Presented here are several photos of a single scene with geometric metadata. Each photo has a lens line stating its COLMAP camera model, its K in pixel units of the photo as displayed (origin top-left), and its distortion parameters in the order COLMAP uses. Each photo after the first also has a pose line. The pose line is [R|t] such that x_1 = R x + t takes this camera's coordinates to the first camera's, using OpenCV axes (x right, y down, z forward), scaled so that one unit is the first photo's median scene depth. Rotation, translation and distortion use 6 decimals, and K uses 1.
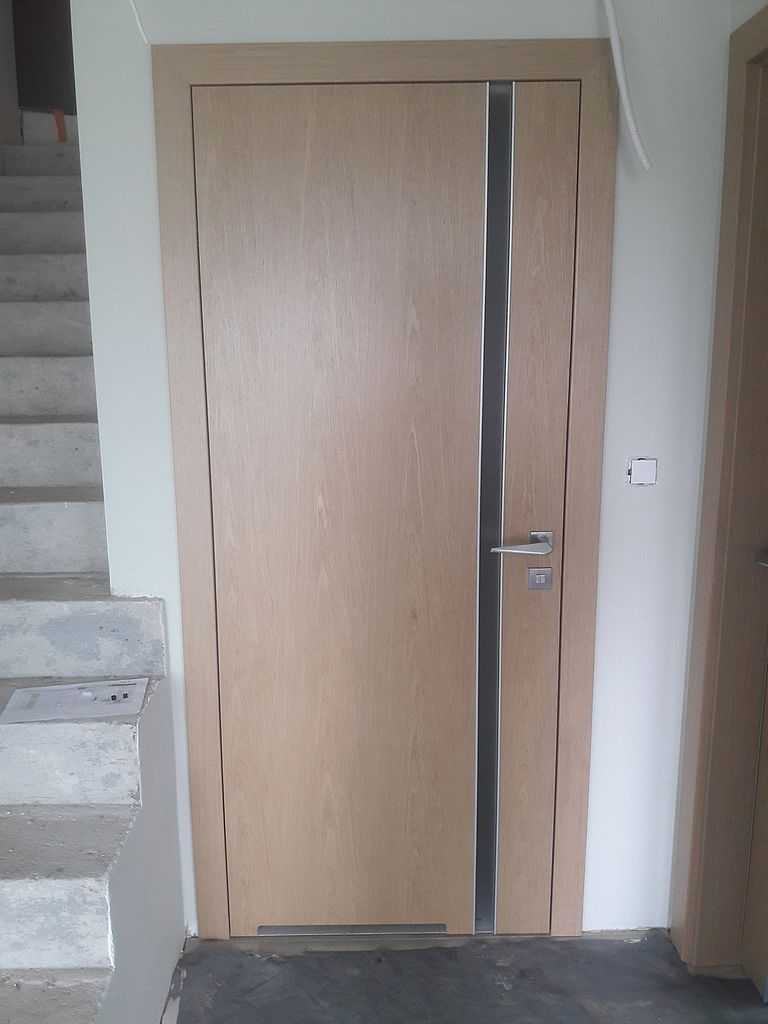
lens RADIAL K [[901.5, 0, 382.3], [0, 901.5, 513.8], [0, 0, 1]] dist [0.029641, -0.055843]
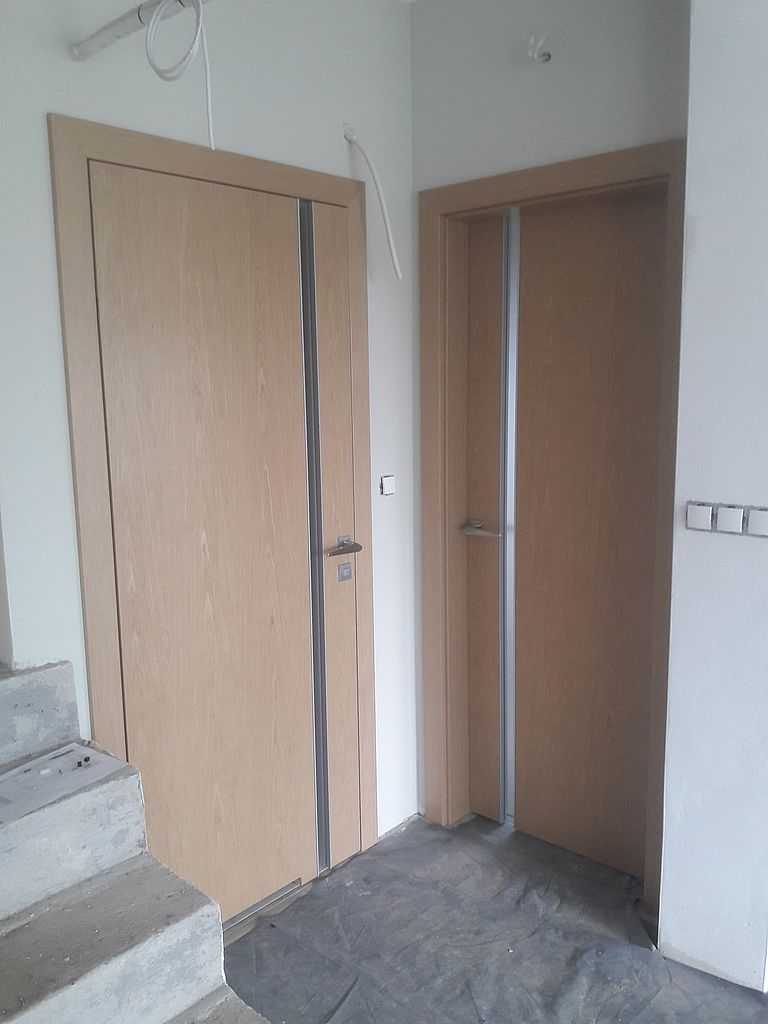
lens RADIAL K [[901.5, 0, 382.0], [0, 901.5, 512.7], [0, 0, 1]] dist [0.029641, -0.055843]
pose [[0.649288, -0.116091, 0.751630, -0.816421], [0.153090, 0.988003, 0.020353, -0.035244], [-0.744976, 0.101852, 0.659270, 0.091700]]
